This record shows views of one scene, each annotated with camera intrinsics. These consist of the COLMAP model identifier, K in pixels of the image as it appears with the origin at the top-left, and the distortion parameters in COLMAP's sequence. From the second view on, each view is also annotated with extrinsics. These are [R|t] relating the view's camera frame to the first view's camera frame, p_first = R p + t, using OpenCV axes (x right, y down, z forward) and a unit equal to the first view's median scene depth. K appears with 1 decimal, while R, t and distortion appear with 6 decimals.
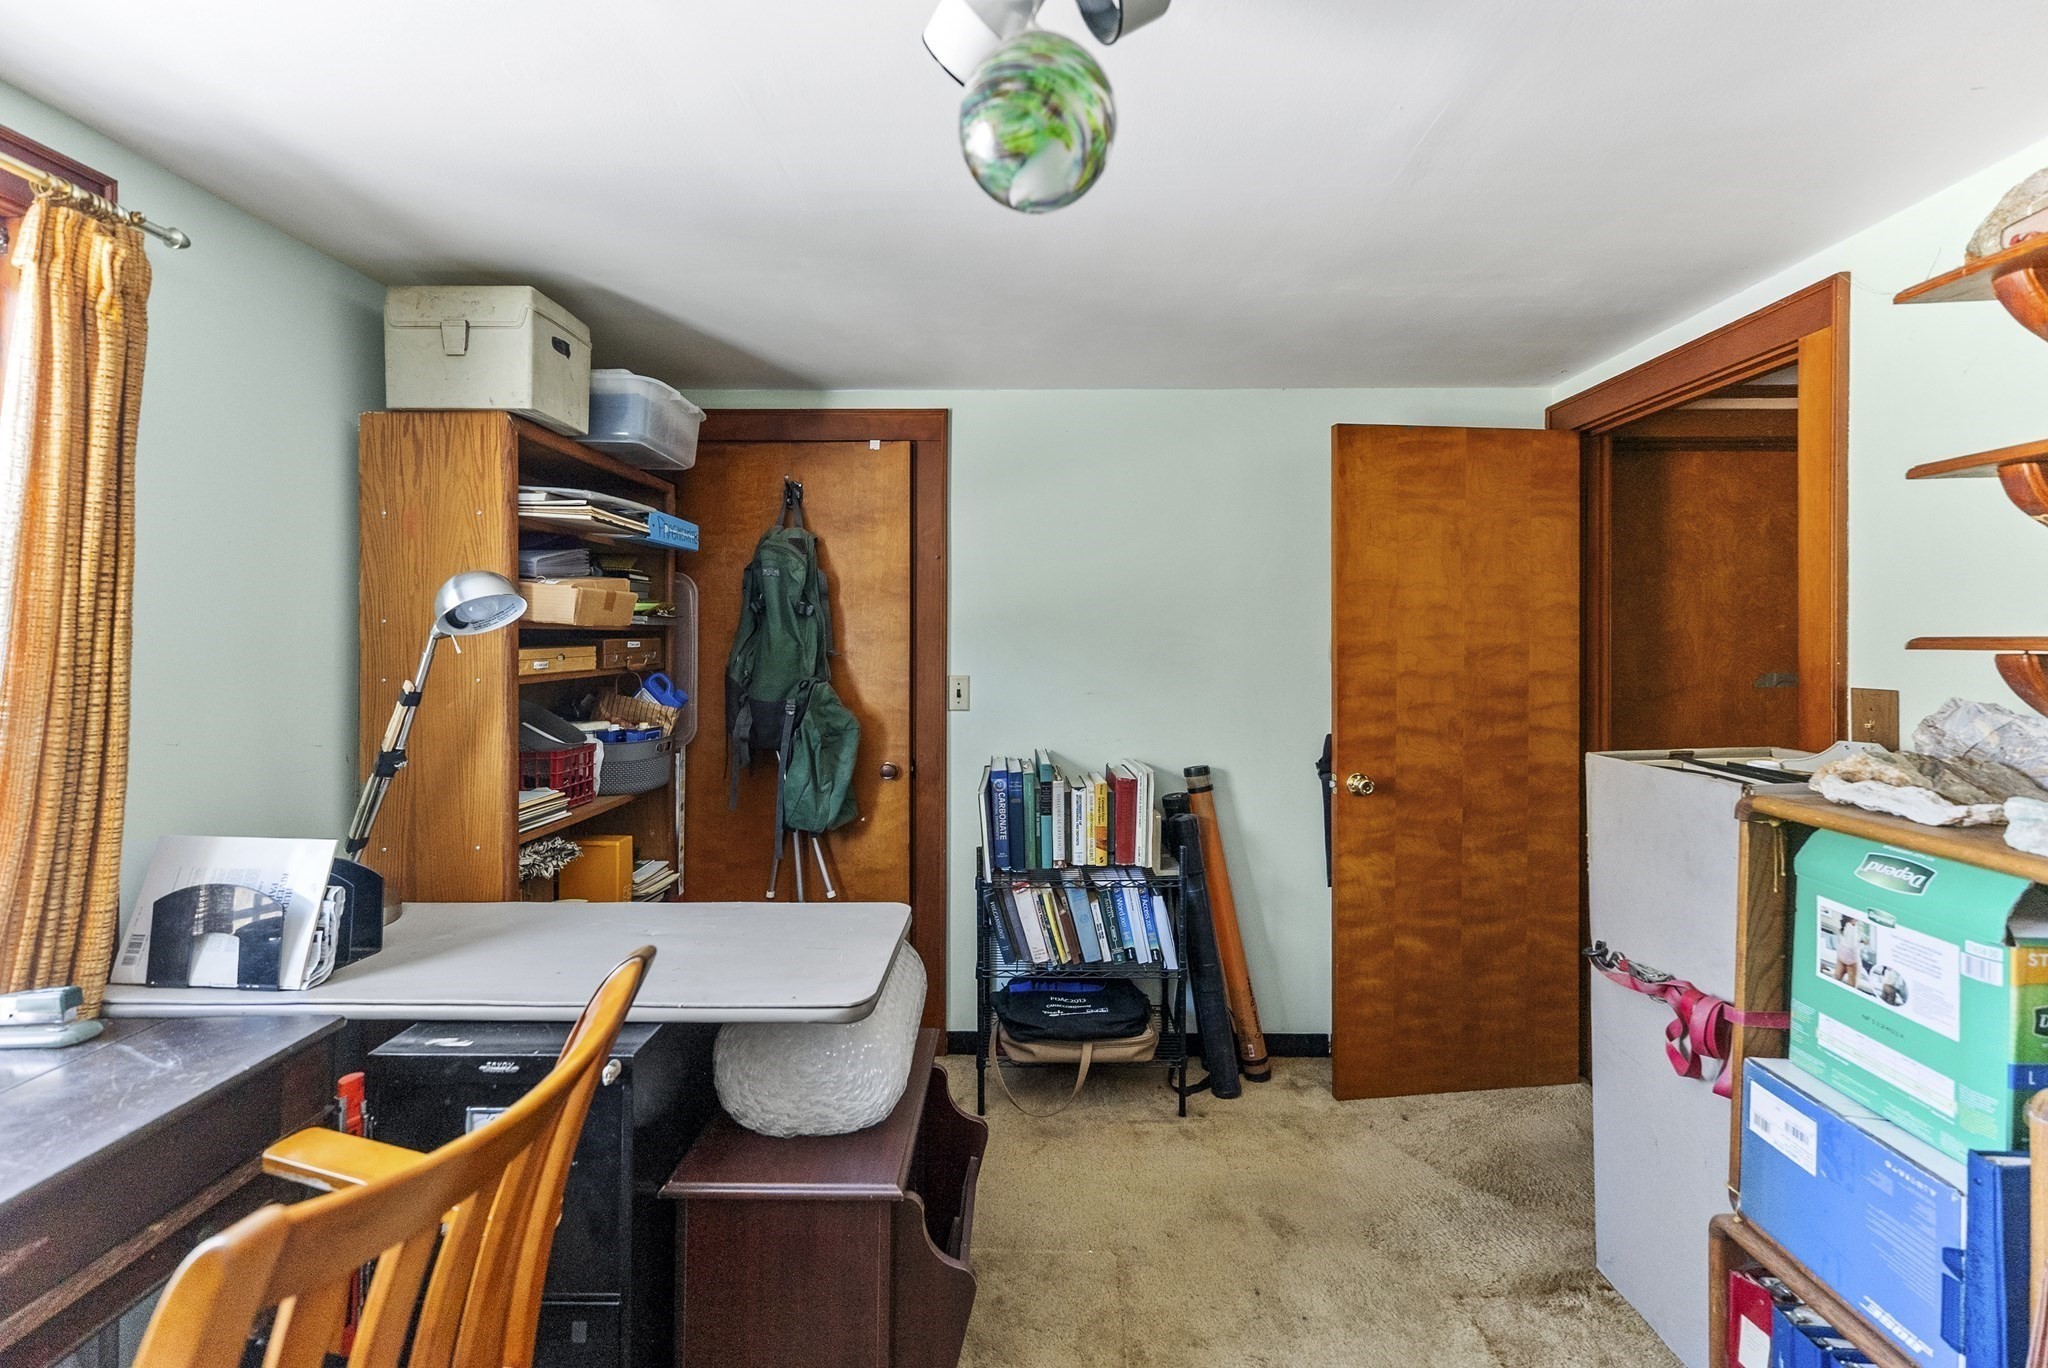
lens RADIAL K [[834.4, 0, 1030.1], [0, 834.4, 646.8], [0, 0, 1]] dist [0.000921, -0.000133]
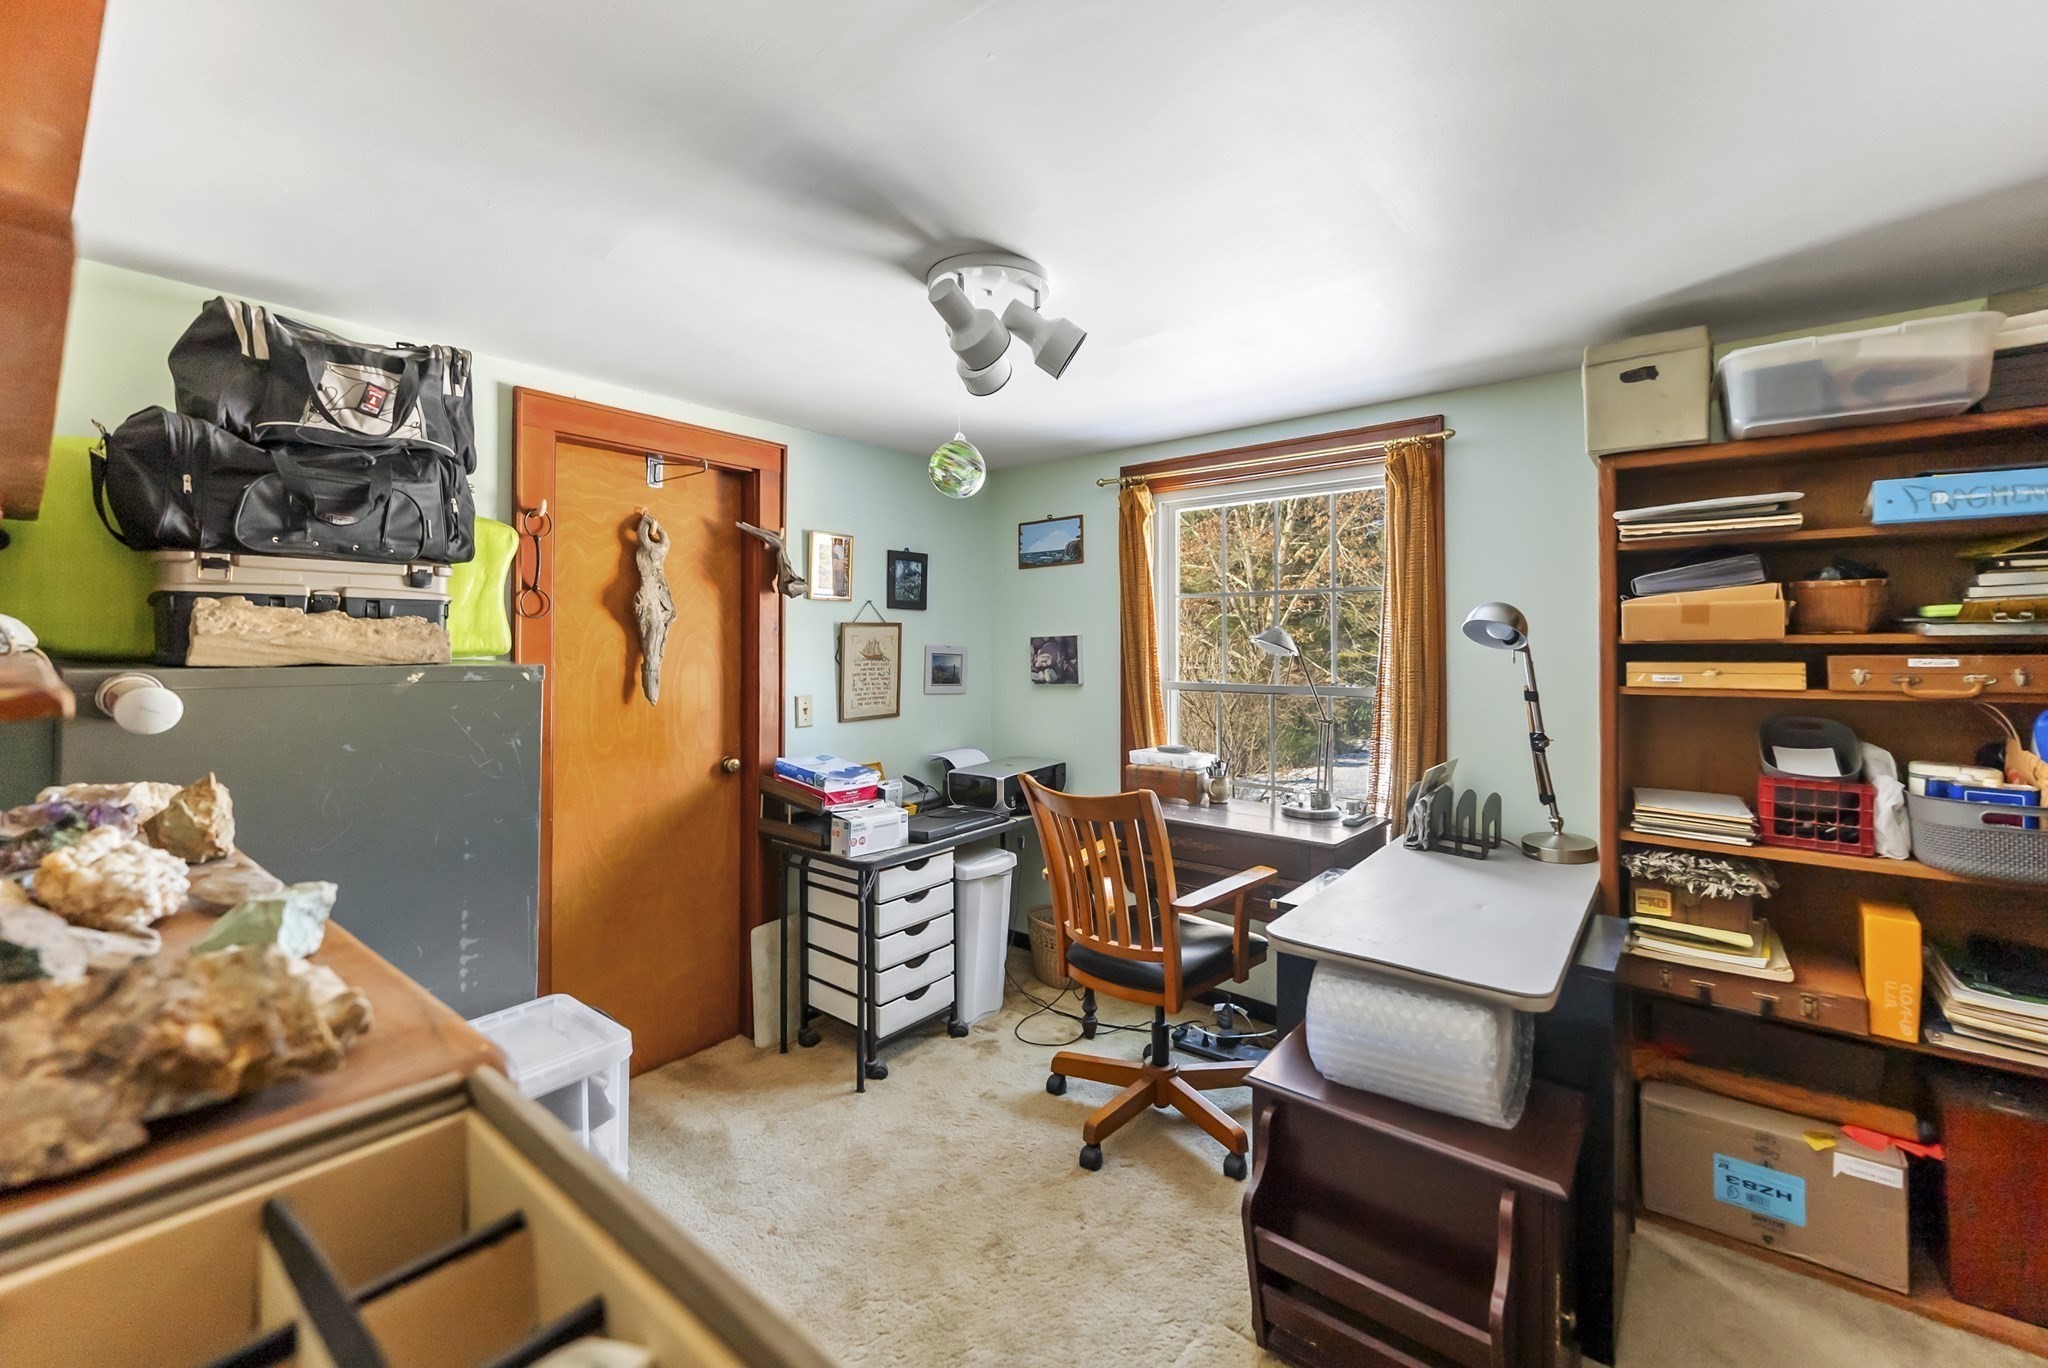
lens RADIAL K [[834.4, 0, 1030.1], [0, 834.4, 646.8], [0, 0, 1]] dist [0.000921, -0.000133]
pose [[-0.612037, -0.004293, -0.790817, 0.708119], [-0.002519, 0.999991, -0.003479, -0.012358], [0.790825, -0.000138, -0.612042, 1.001750]]
